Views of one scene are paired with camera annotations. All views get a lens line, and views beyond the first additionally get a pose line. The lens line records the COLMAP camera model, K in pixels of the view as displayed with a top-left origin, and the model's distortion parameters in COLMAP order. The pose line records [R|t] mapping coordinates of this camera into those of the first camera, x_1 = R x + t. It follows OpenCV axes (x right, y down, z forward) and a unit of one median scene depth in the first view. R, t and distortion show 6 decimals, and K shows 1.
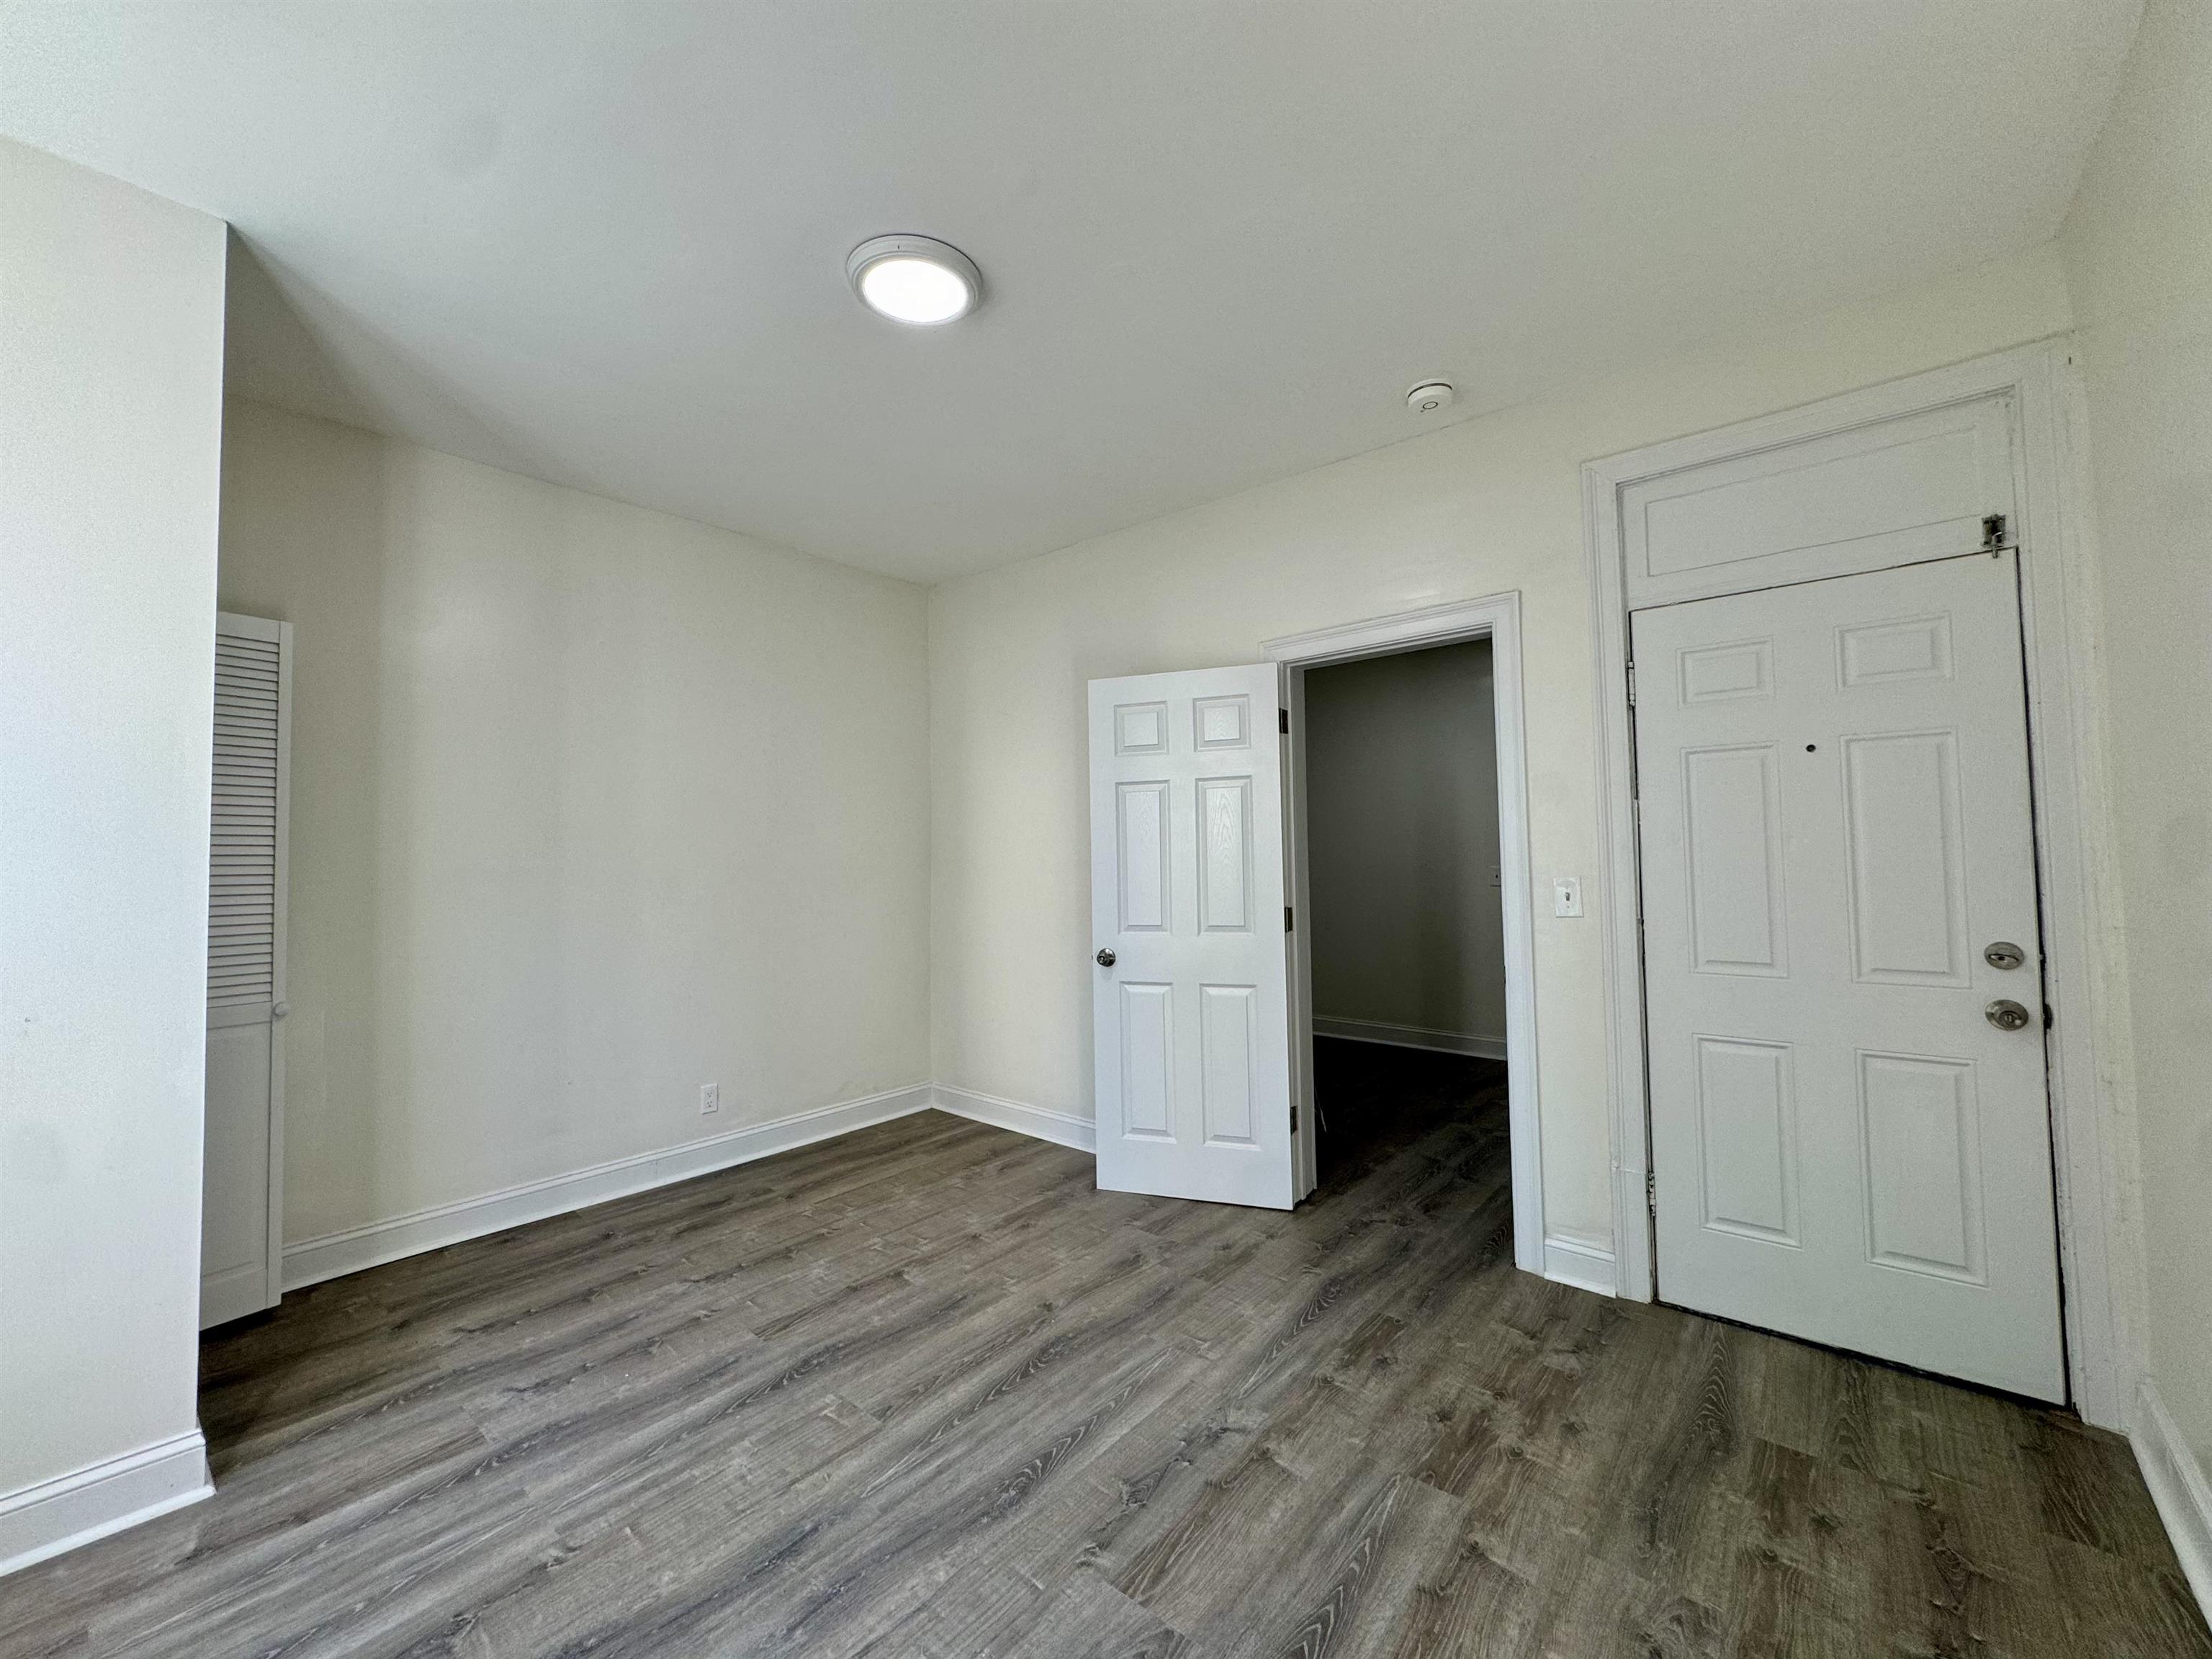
lens RADIAL K [[878.3, 0, 1103.2], [0, 878.3, 826.1], [0, 0, 1]] dist [0.000093, -0.000036]
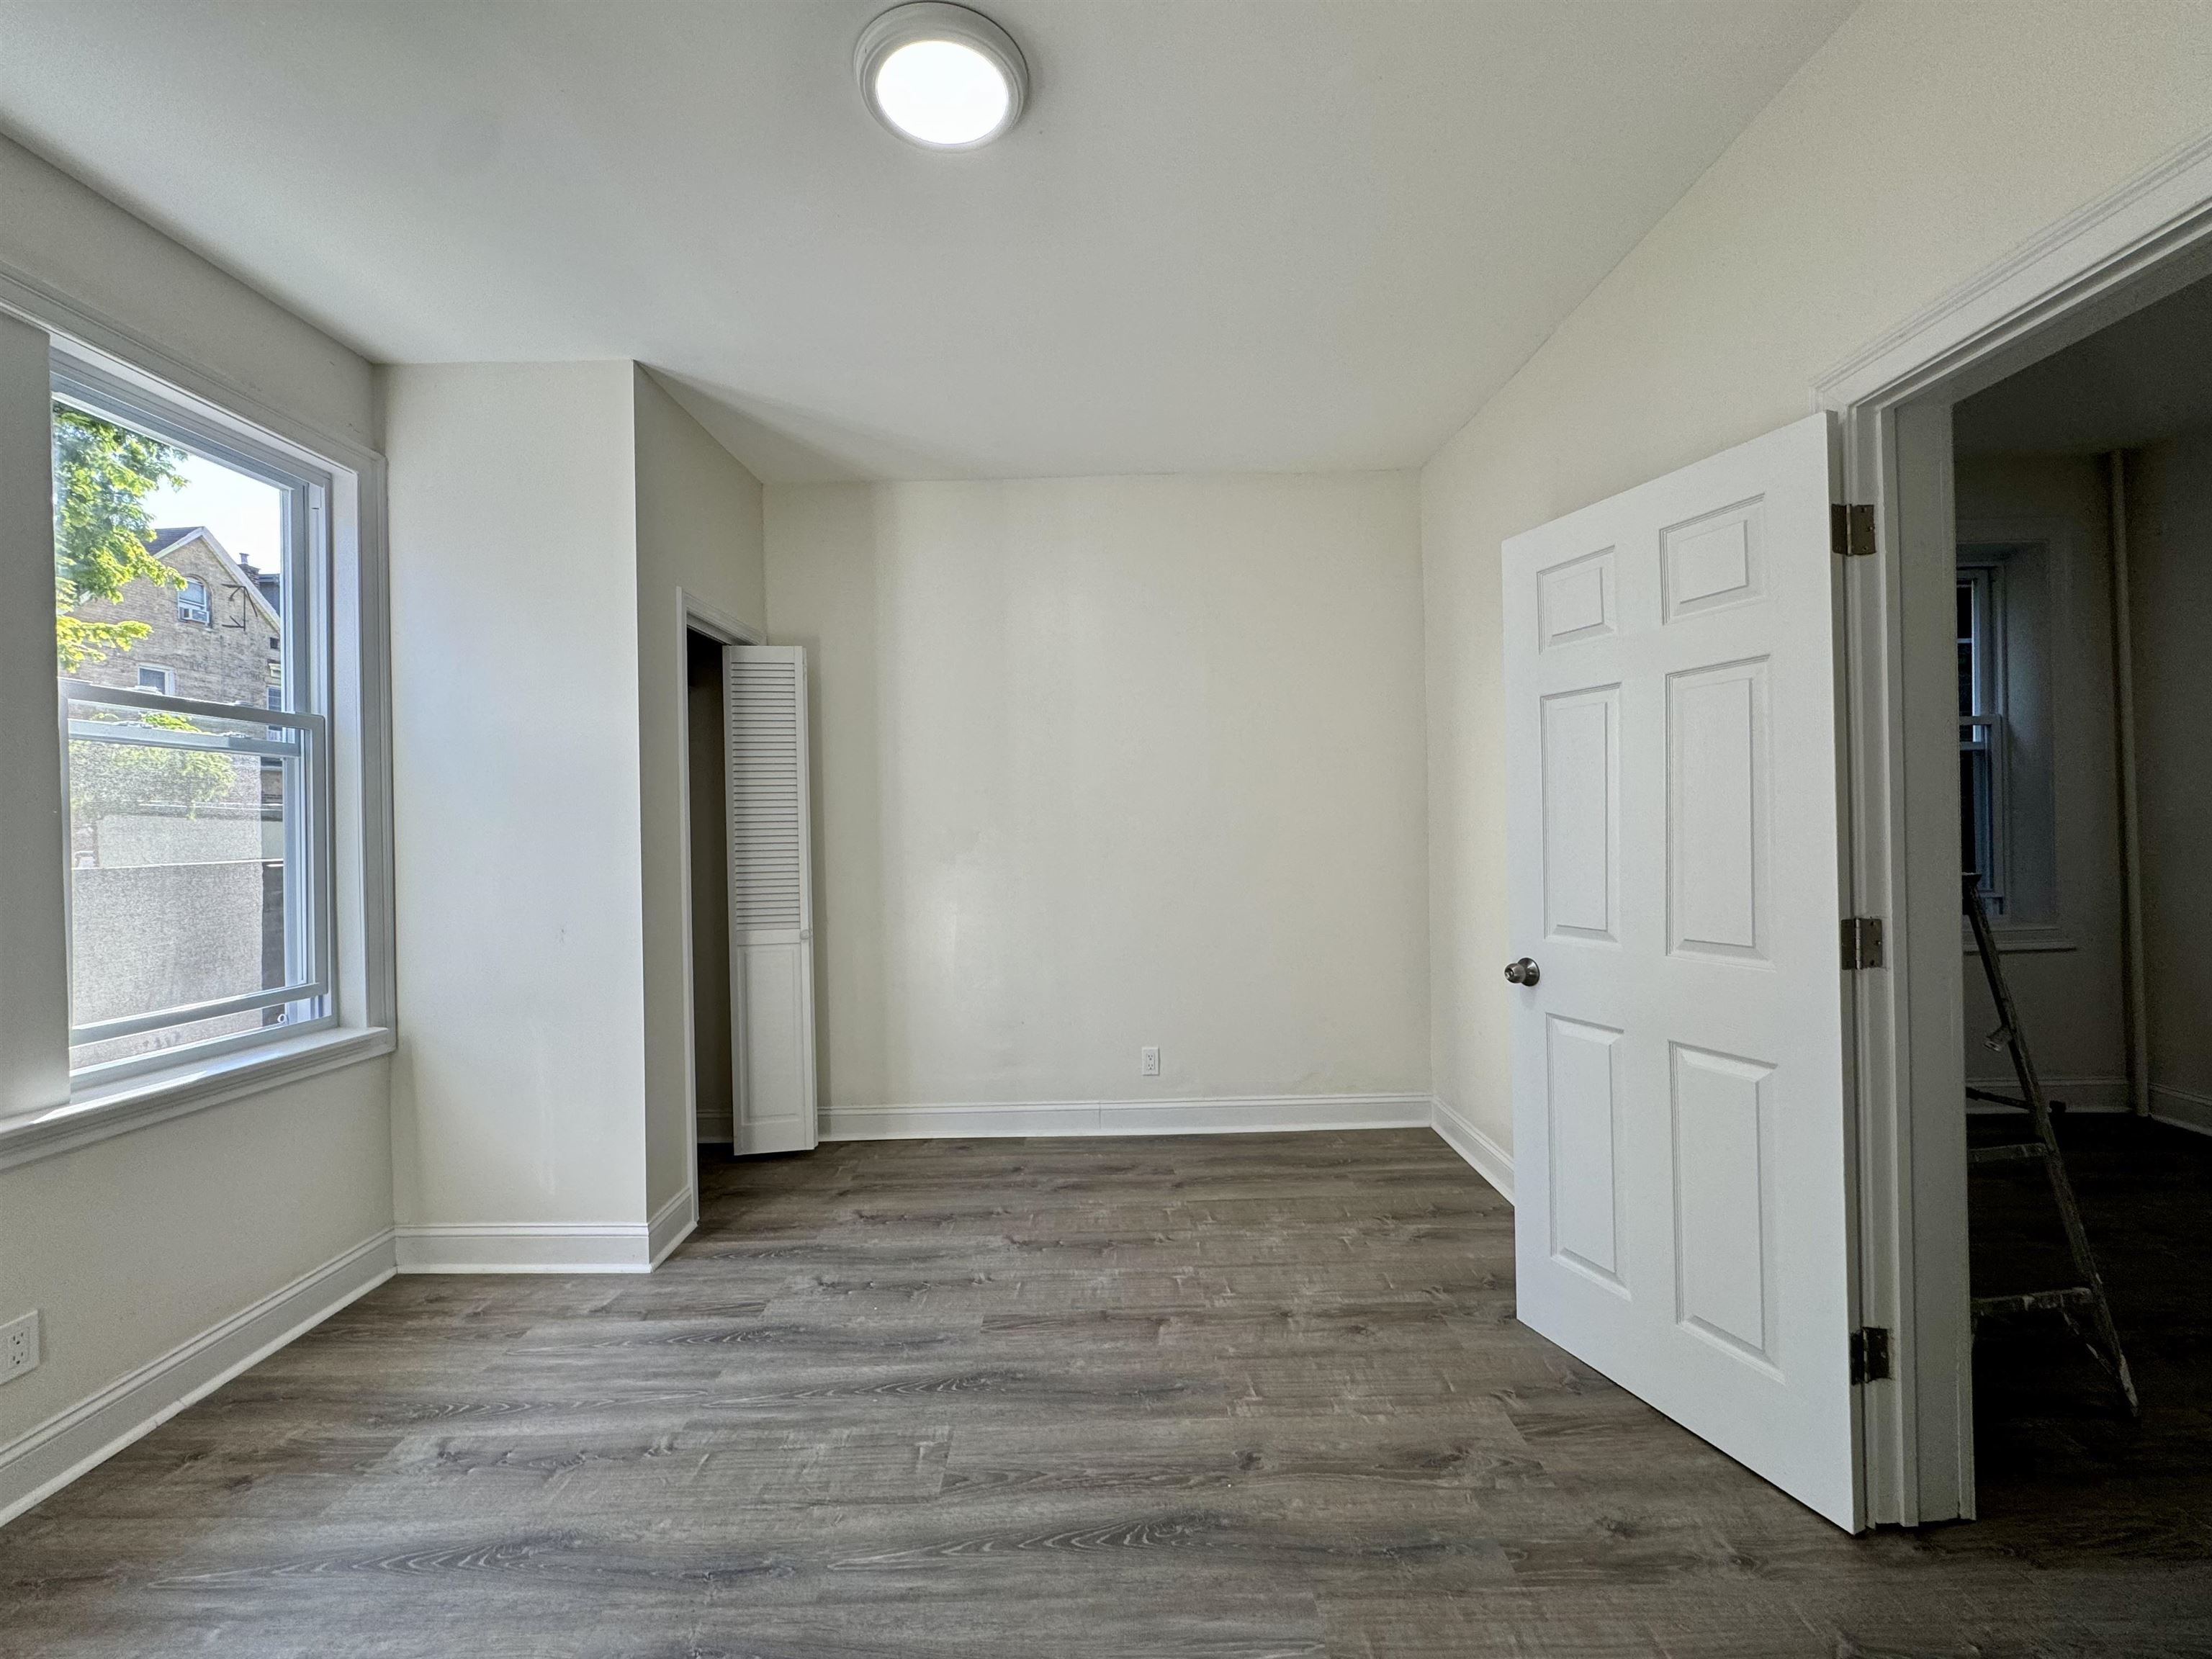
lens RADIAL K [[878.3, 0, 1091.3], [0, 878.3, 825.8], [0, 0, 1]] dist [0.000093, -0.000036]
pose [[0.650479, 0.000977, -0.759523, 0.352401], [0.039090, 0.998631, 0.034762, 0.010834], [0.758517, -0.052302, 0.649551, 0.432933]]
